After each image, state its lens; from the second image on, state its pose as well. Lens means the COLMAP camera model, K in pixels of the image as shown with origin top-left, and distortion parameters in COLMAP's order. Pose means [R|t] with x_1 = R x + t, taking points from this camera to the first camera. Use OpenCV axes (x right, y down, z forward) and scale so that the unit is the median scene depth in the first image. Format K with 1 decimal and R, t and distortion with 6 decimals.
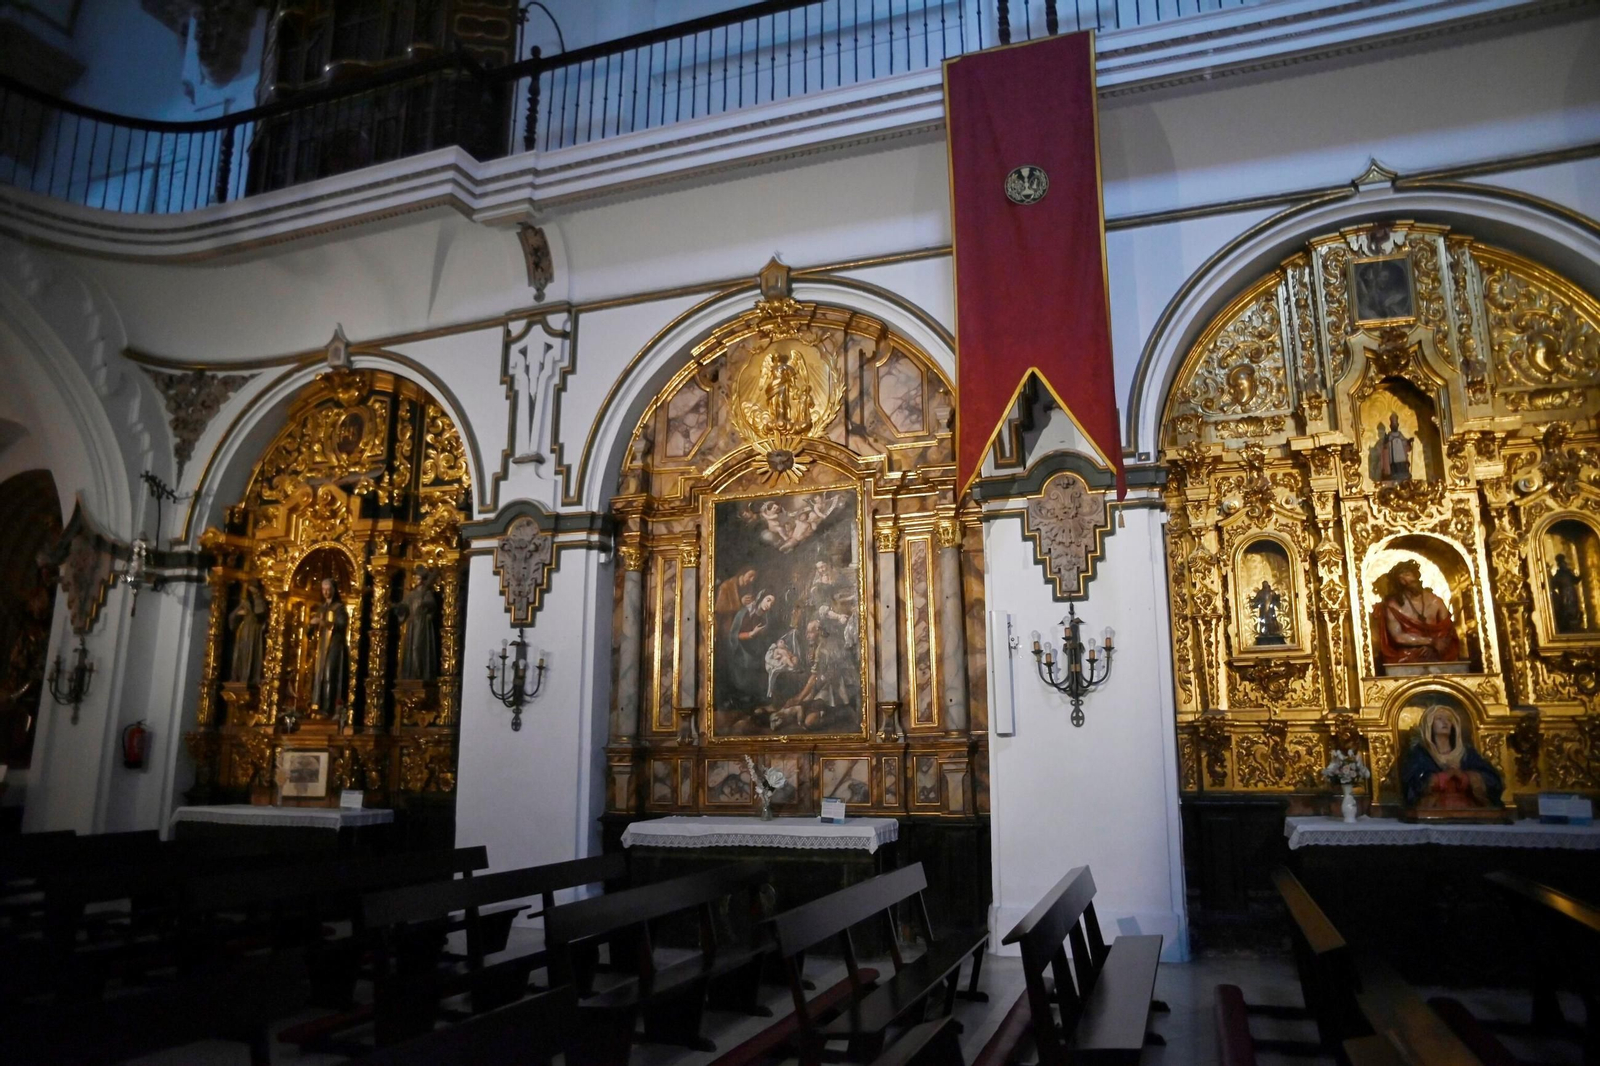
lens RADIAL K [[1098.6, 0, 800.0], [0, 1098.6, 533.0], [0, 0, 1]] dist [-0.114297, 0.101551]
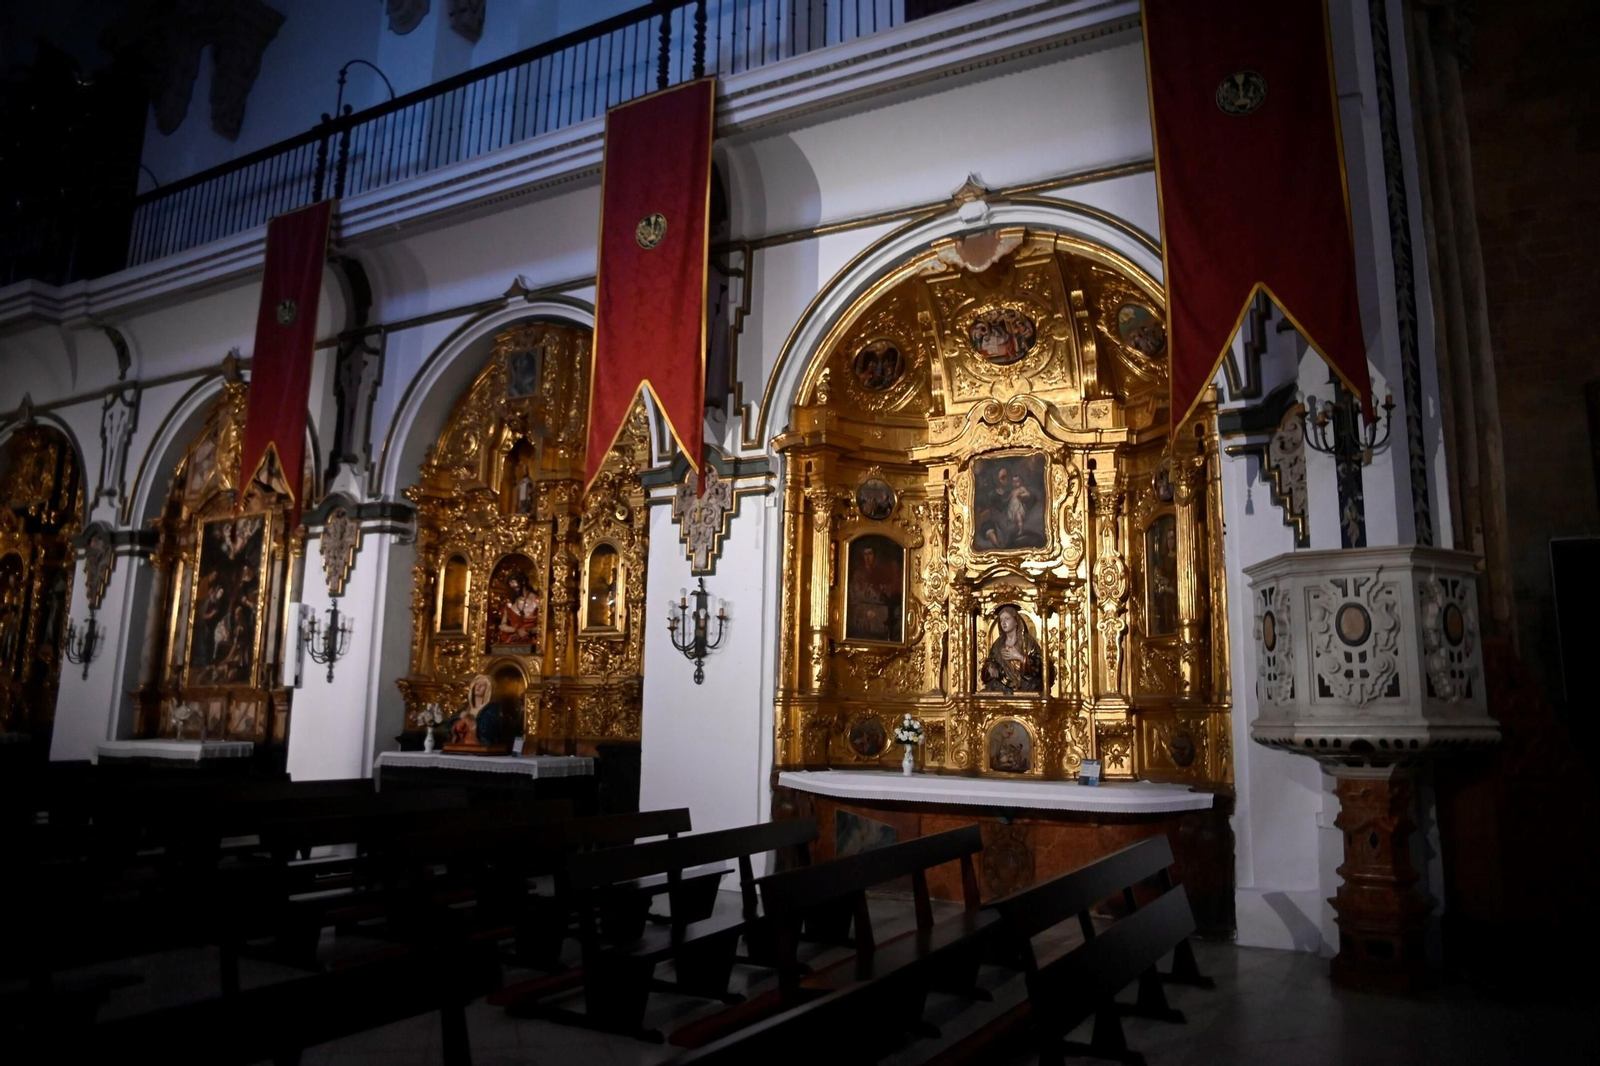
lens RADIAL K [[1160.3, 0, 800.0], [0, 1160.3, 533.0], [0, 0, 1]] dist [-0.115737, 0.127242]
pose [[0.984632, -0.010065, -0.174352, 0.853576], [0.018744, 0.998662, 0.048205, -0.065212], [0.173633, -0.050732, 0.983503, -0.298594]]
